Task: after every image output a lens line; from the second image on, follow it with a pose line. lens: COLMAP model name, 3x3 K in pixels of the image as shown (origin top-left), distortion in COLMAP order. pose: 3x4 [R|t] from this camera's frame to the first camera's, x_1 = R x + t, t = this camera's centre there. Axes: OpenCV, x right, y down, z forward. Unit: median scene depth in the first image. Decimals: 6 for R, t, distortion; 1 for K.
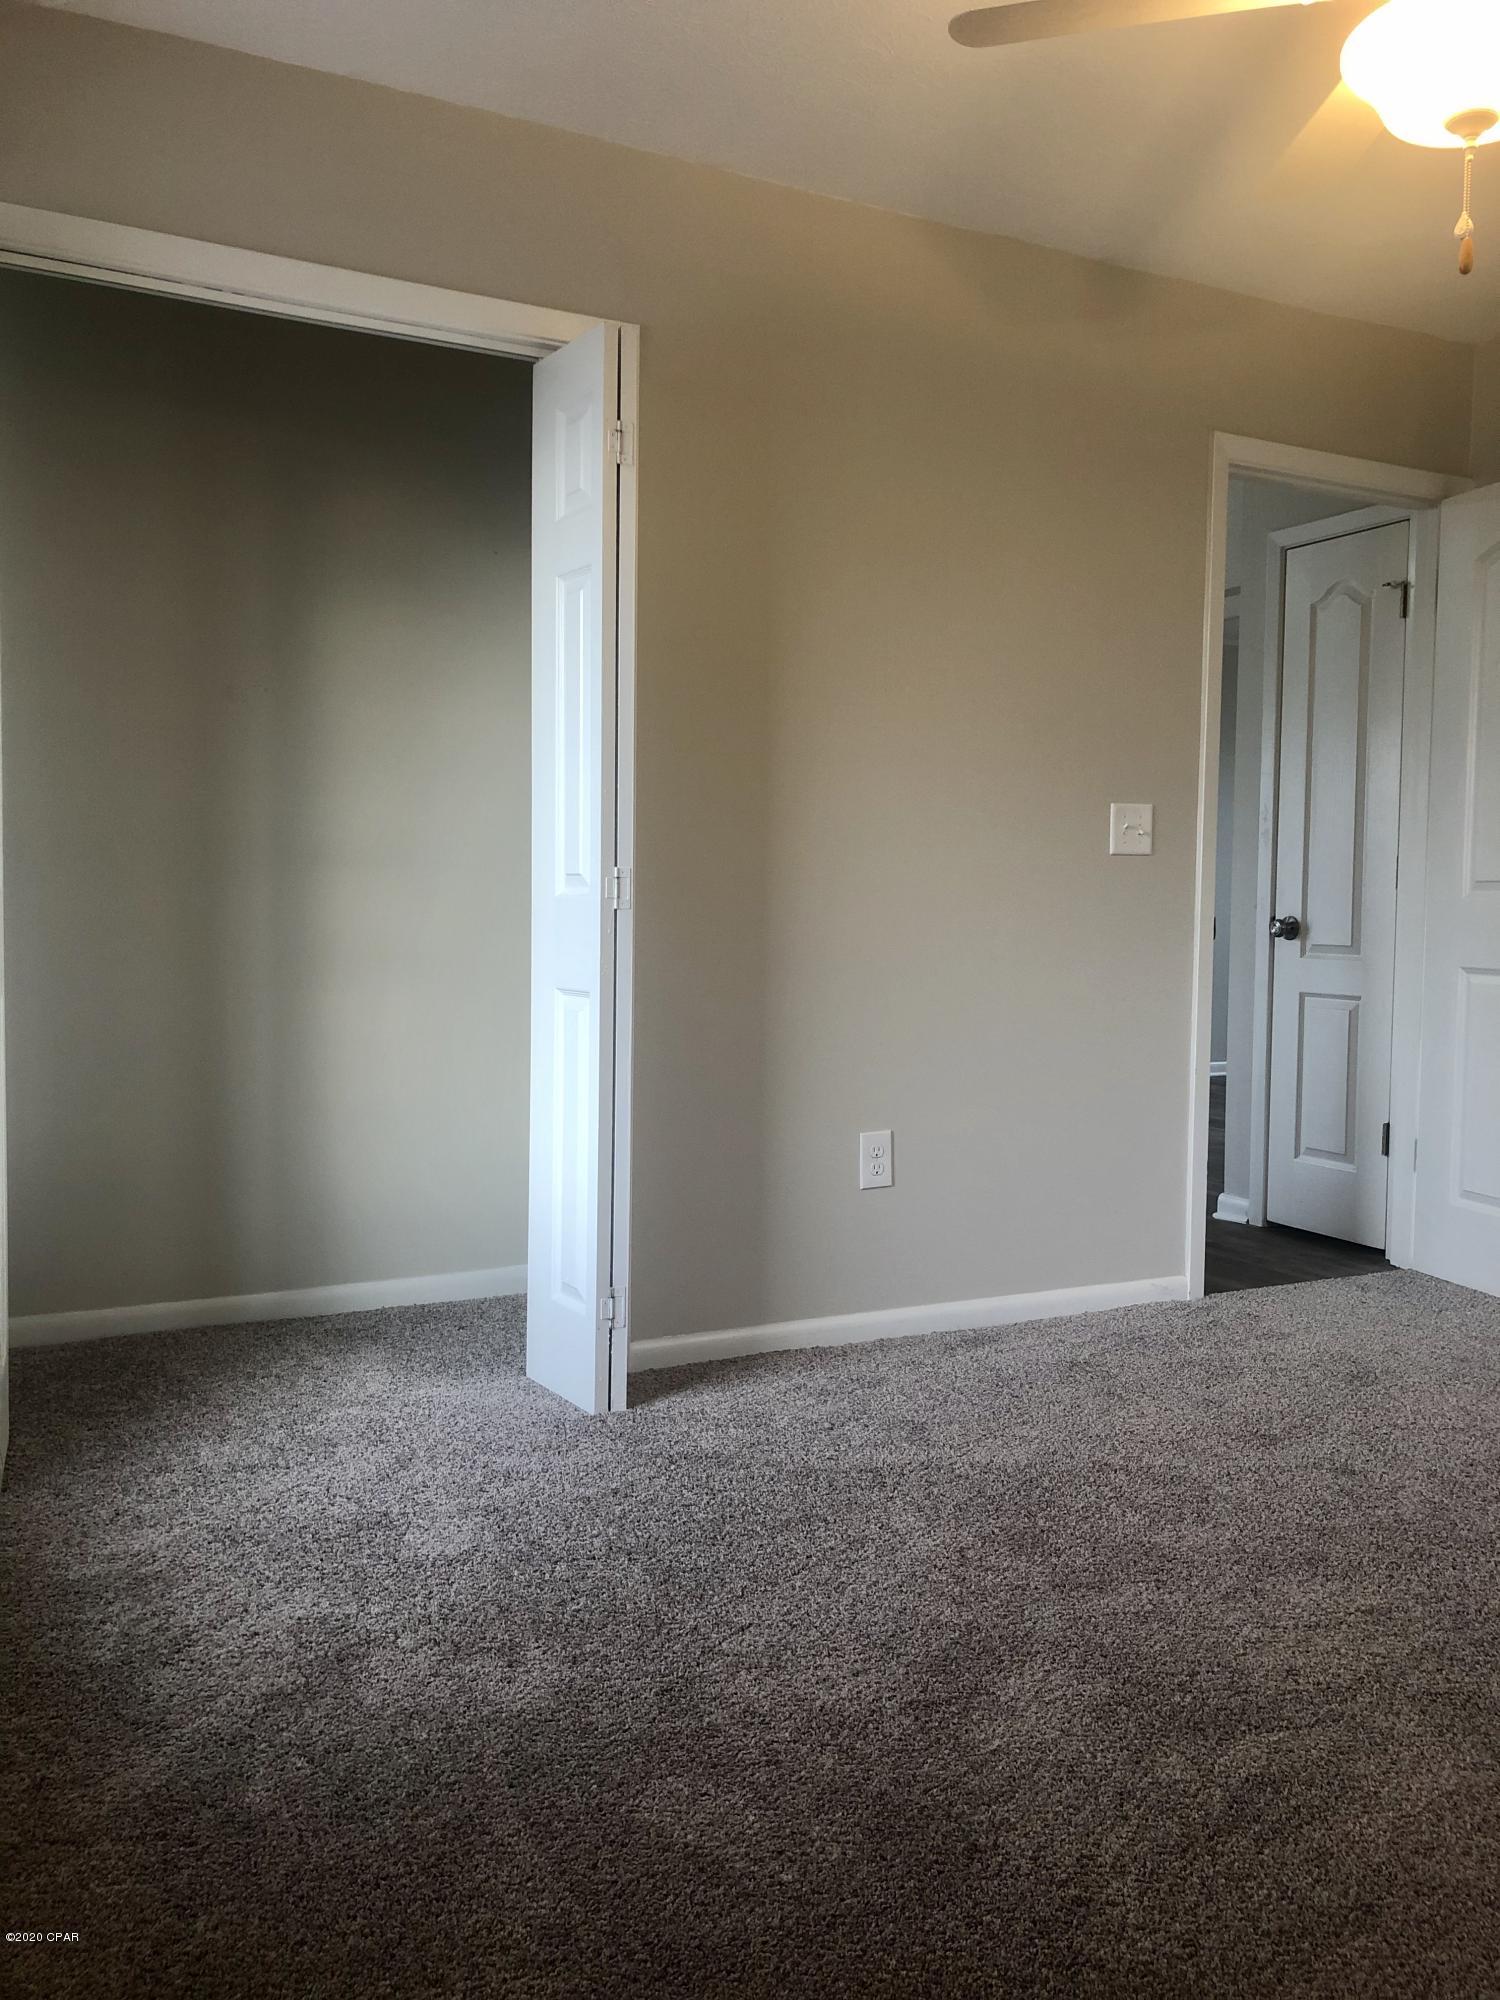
lens RADIAL K [[1629.1, 0, 750.0], [0, 1629.1, 1000.0], [0, 0, 1]] dist [0.031406, -0.009812]
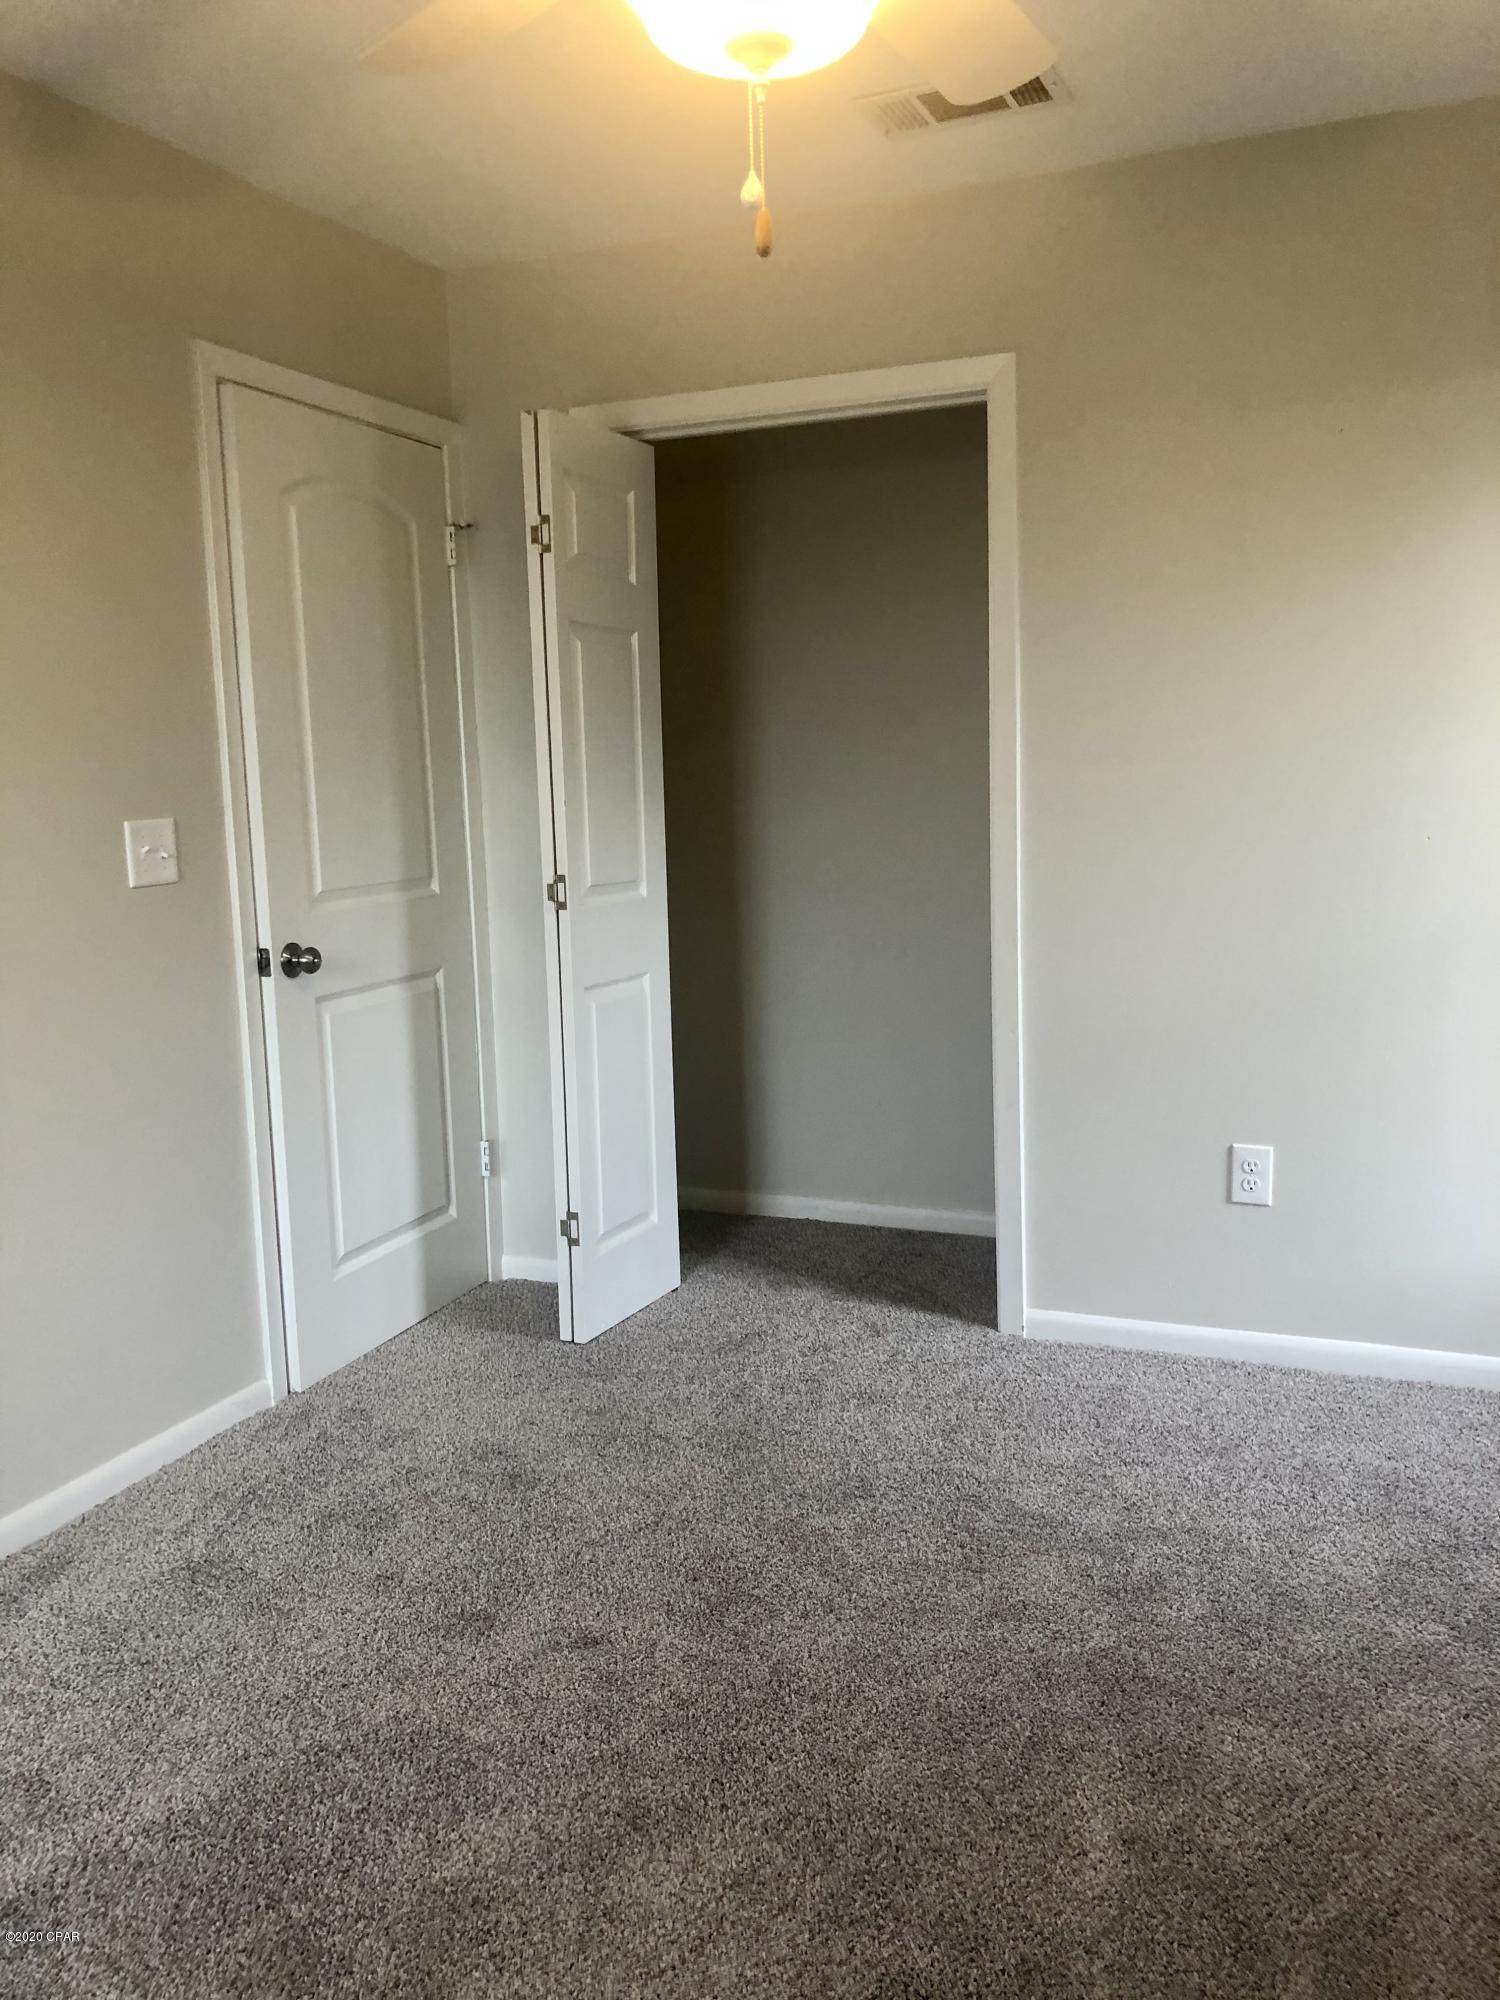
lens RADIAL K [[1629.1, 0, 750.0], [0, 1629.1, 1000.0], [0, 0, 1]] dist [0.031406, -0.009812]
pose [[0.760627, -0.127585, 0.636529, -0.067539], [0.077511, 0.991332, 0.106079, -0.117702], [-0.644545, -0.031348, 0.763923, 0.269193]]
